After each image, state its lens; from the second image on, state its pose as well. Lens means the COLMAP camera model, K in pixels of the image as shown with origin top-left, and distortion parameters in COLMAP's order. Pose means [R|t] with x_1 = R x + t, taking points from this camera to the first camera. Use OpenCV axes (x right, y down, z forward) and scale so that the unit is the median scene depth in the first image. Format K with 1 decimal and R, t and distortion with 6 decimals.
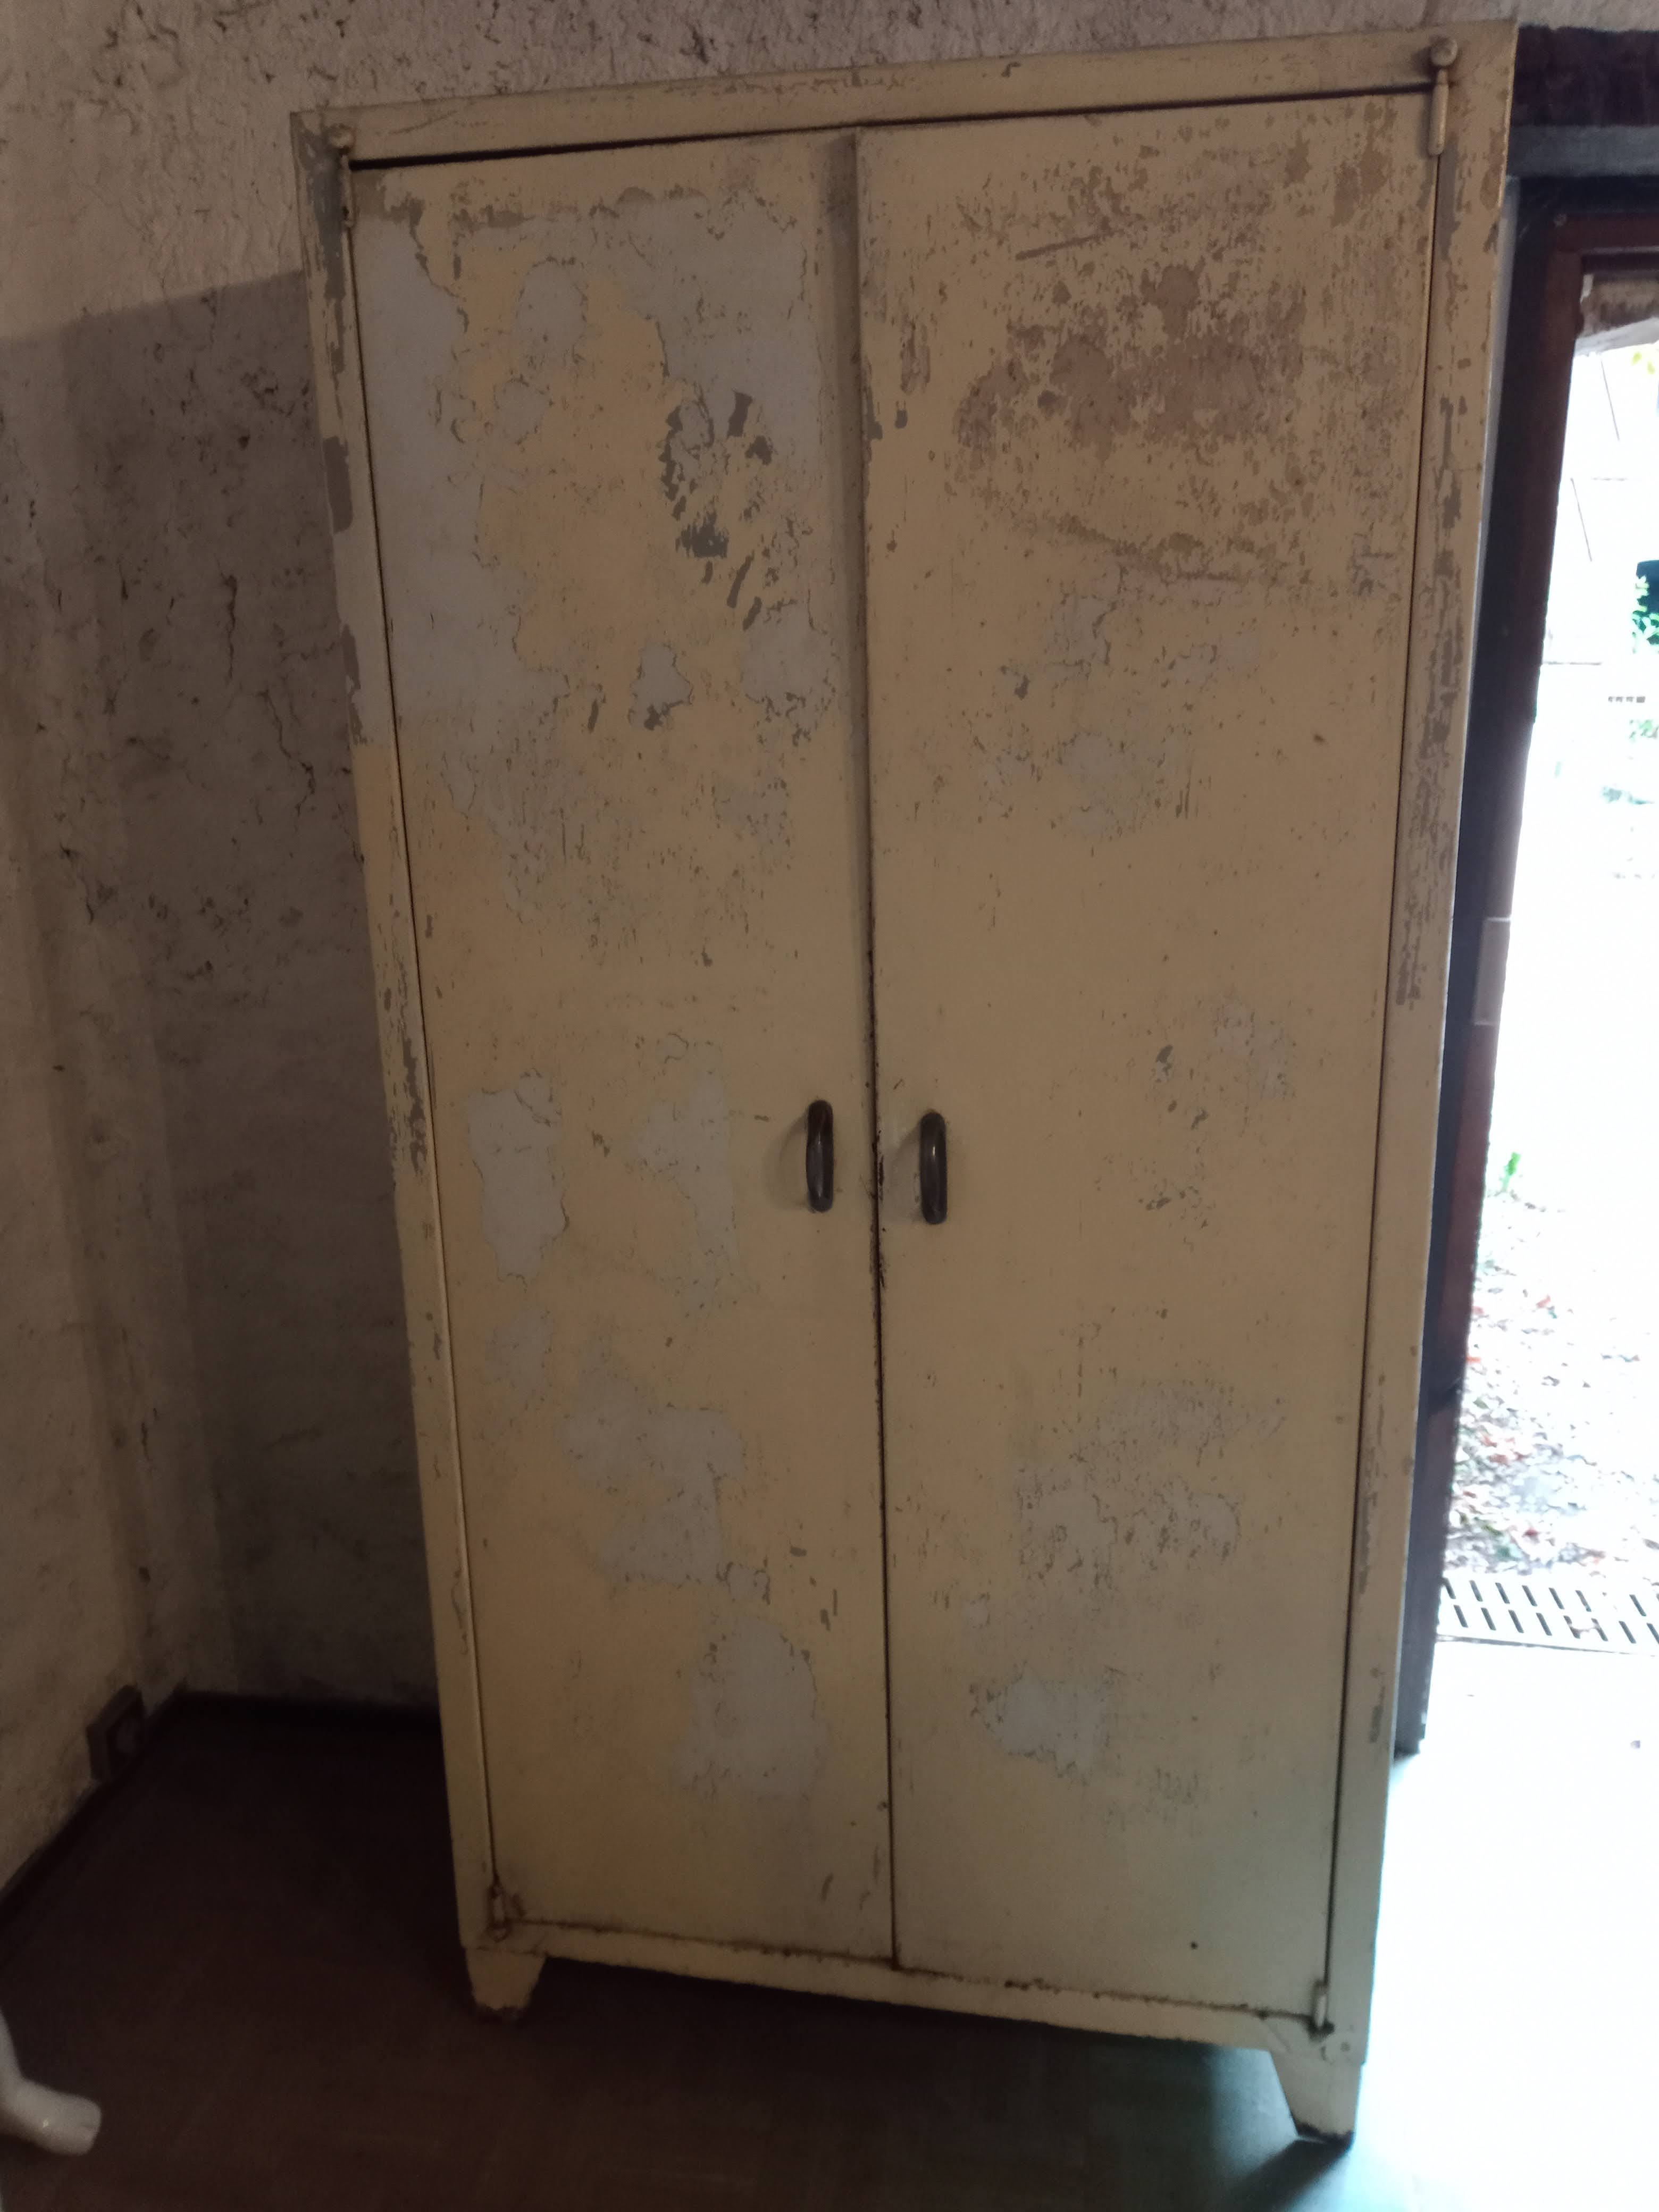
lens RADIAL K [[1726.1, 0, 830.3], [0, 1726.1, 1108.3], [0, 0, 1]] dist [0.051862, -0.090953]
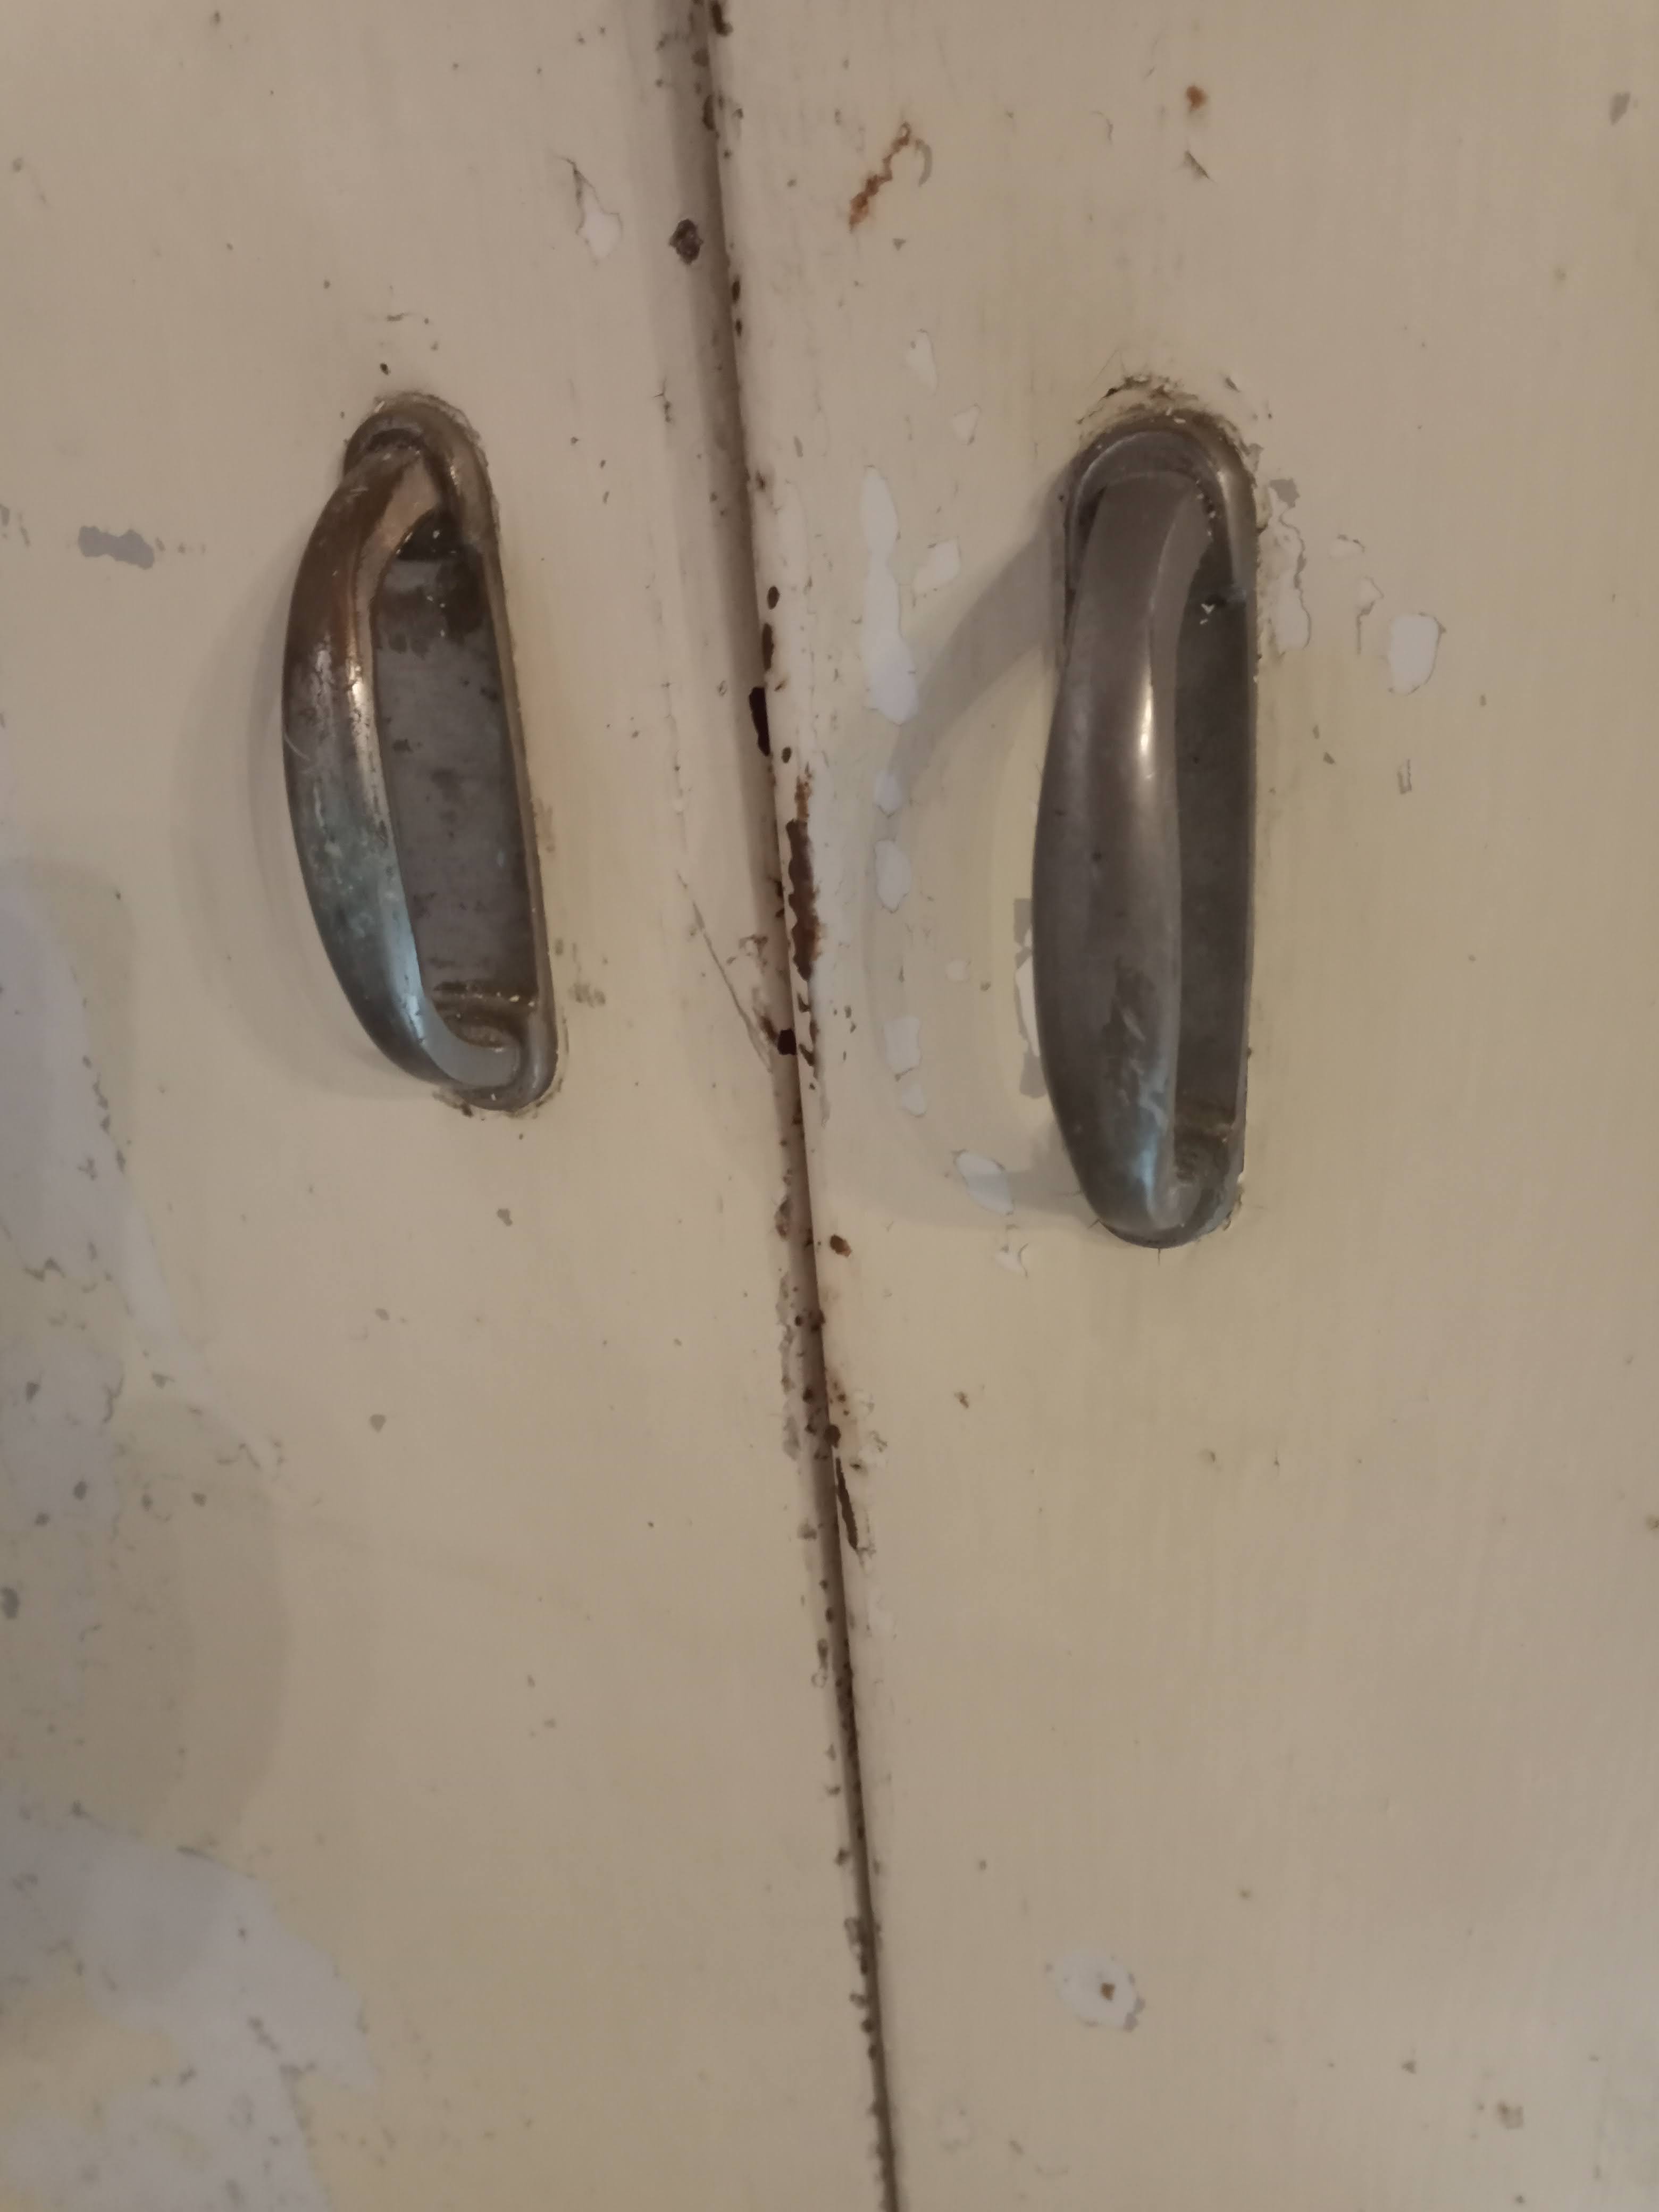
lens RADIAL K [[1726.1, 0, 836.2], [0, 1726.1, 1105.4], [0, 0, 1]] dist [0.051862, -0.090953]
pose [[0.994473, -0.001821, -0.104978, 0.048284], [0.019612, 0.985473, 0.168694, 0.030438], [0.103146, -0.169820, 0.980062, 0.848176]]
